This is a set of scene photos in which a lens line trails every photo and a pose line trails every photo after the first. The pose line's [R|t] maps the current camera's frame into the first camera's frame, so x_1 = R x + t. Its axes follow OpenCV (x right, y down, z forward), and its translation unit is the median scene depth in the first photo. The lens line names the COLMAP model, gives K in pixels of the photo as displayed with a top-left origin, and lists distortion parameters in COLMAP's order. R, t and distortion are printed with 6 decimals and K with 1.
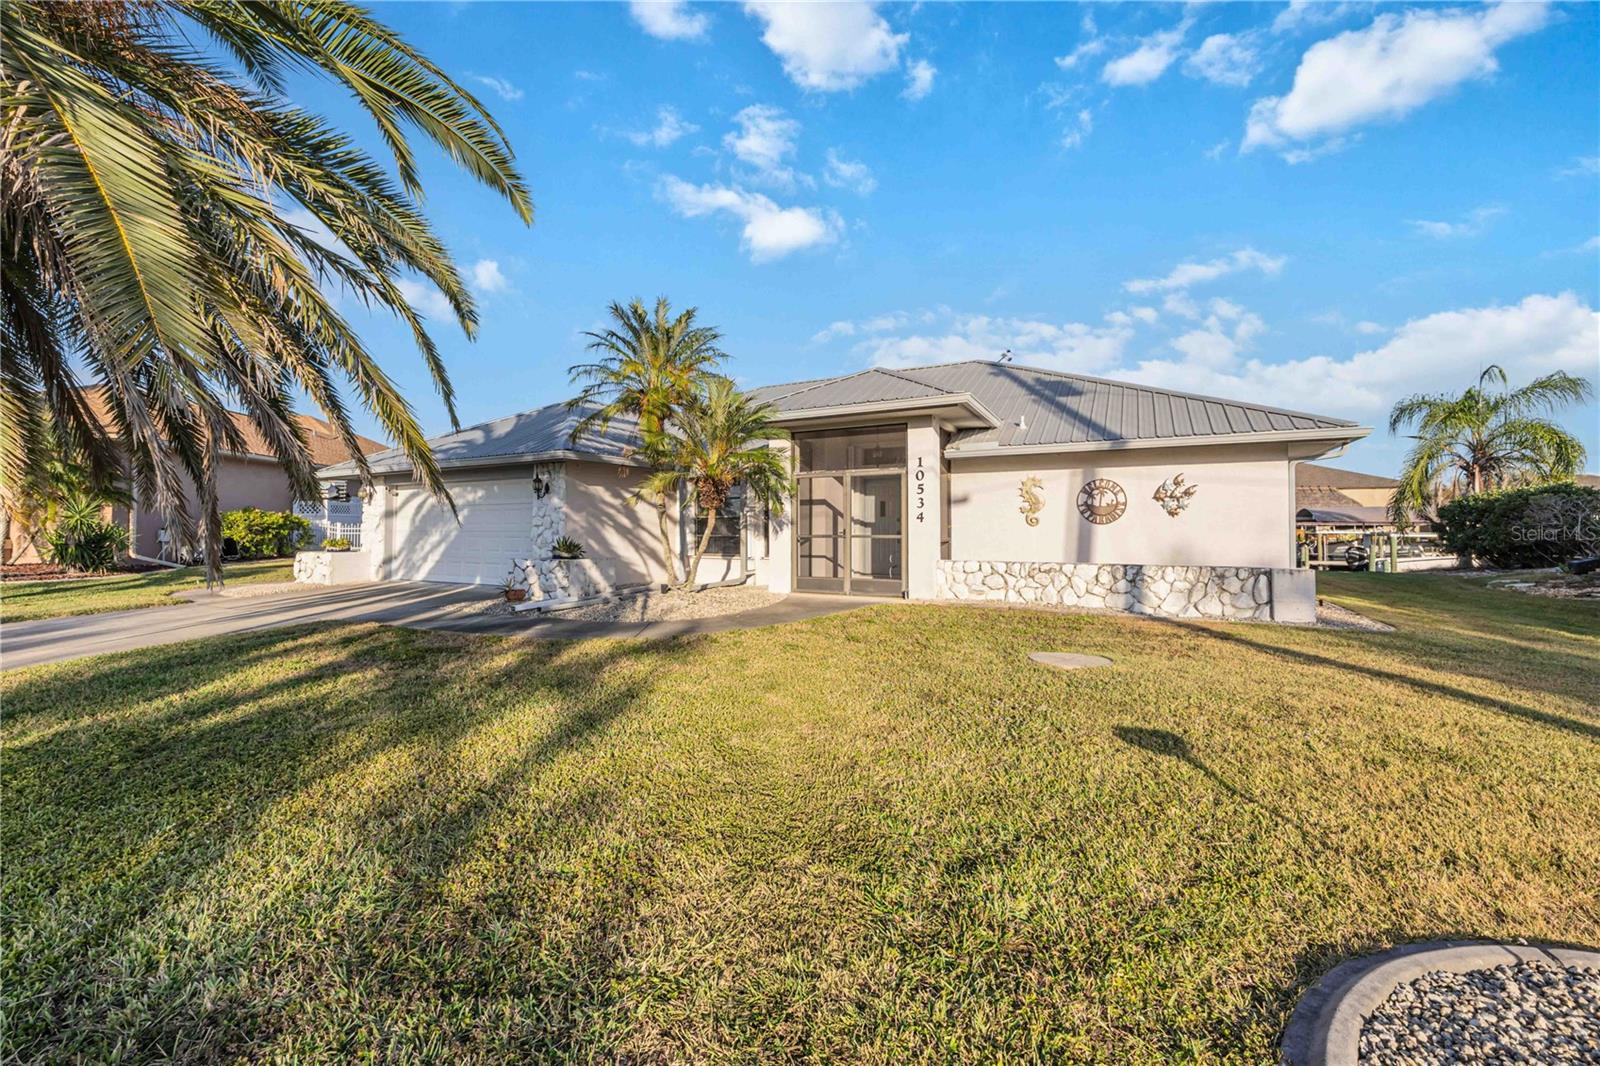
lens RADIAL K [[659.9, 0, 773.9], [0, 659.9, 524.5], [0, 0, 1]] dist [-0.012118, 0.000133]
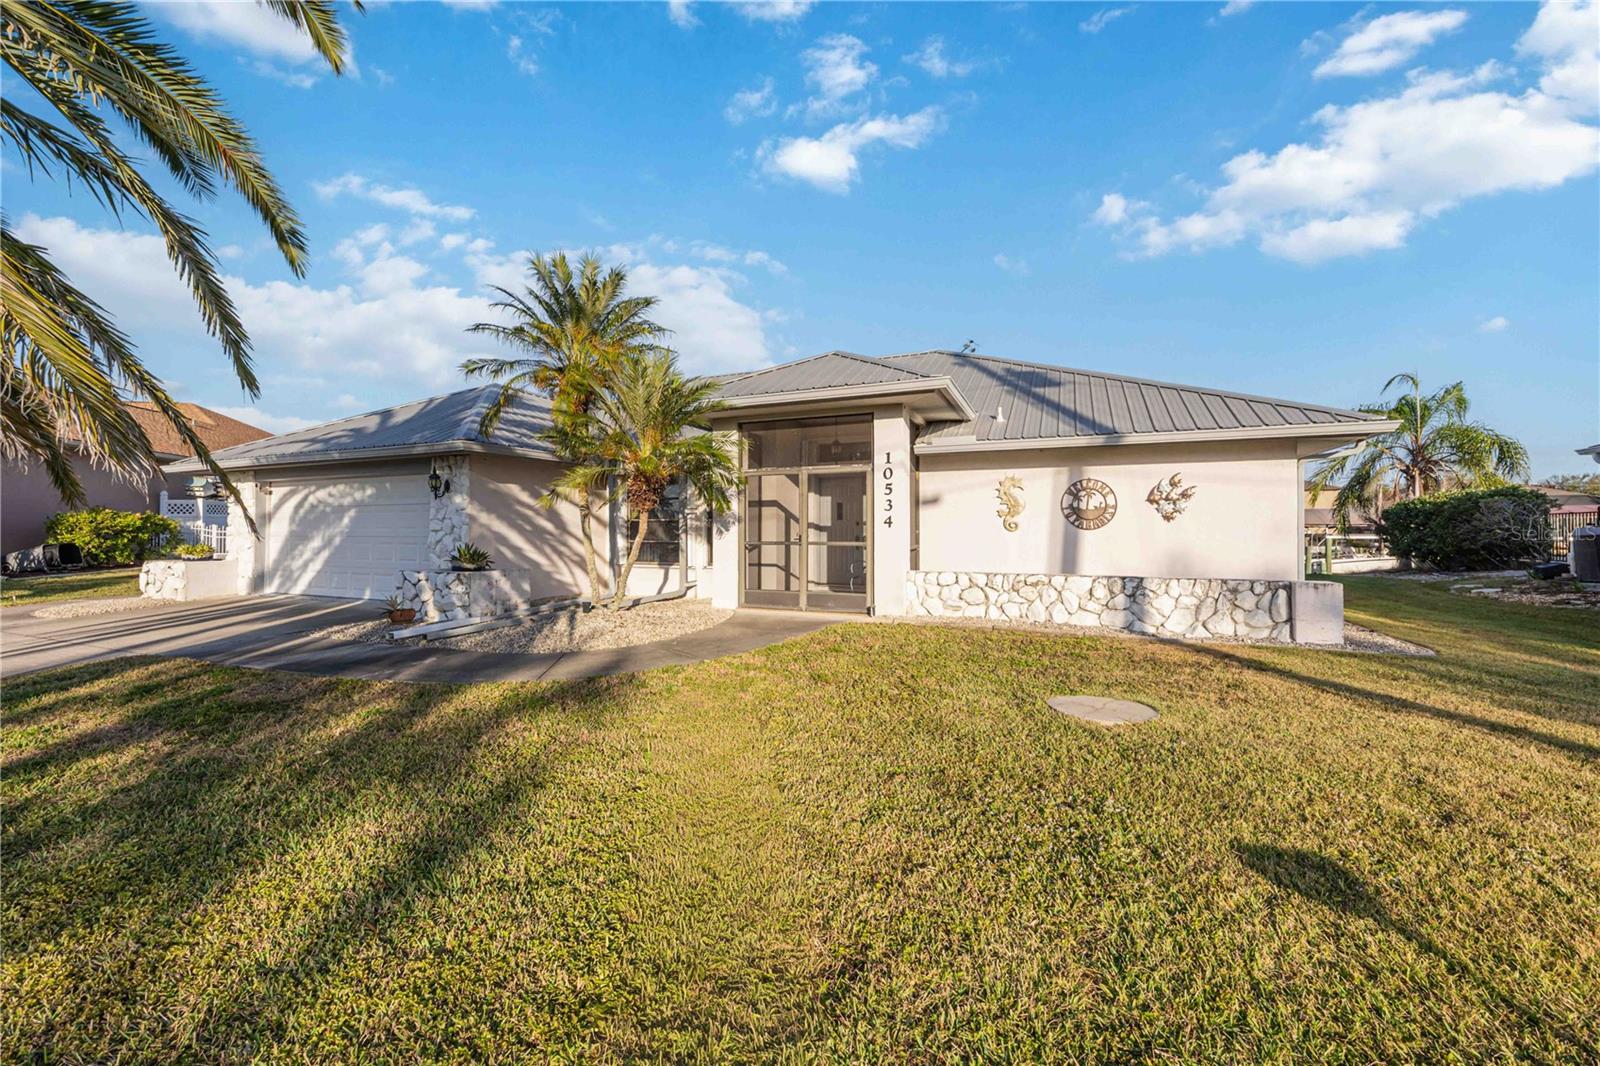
lens RADIAL K [[659.9, 0, 773.9], [0, 659.9, 524.5], [0, 0, 1]] dist [-0.012118, 0.000133]
pose [[0.996254, 0.000479, 0.086469, -0.002281], [-0.000494, 1.000000, 0.000154, -0.007081], [-0.086469, -0.000196, 0.996255, 0.146357]]
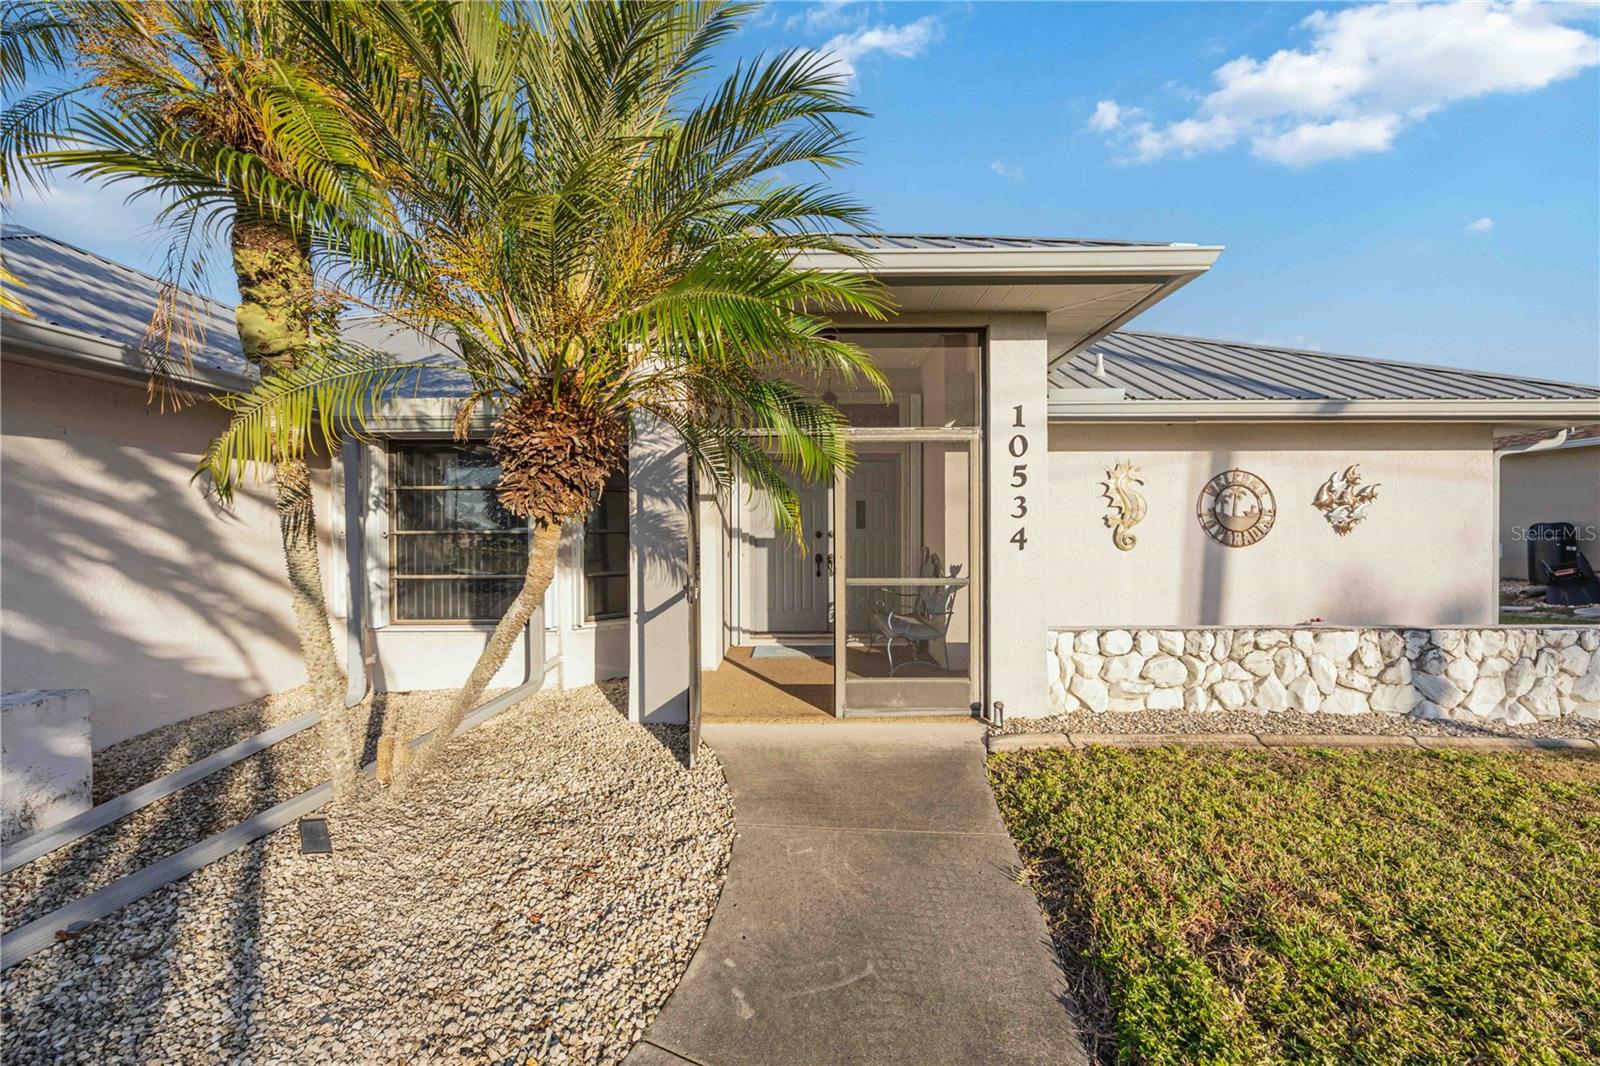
lens RADIAL K [[636.7, 0, 796.1], [0, 636.7, 520.5], [0, 0, 1]] dist [-0.002357, 0.000048]
pose [[0.870620, 0.001699, 0.491954, -0.121334], [-0.000220, 0.999995, -0.003064, -0.021448], [-0.491957, 0.002559, 0.870616, 0.674581]]
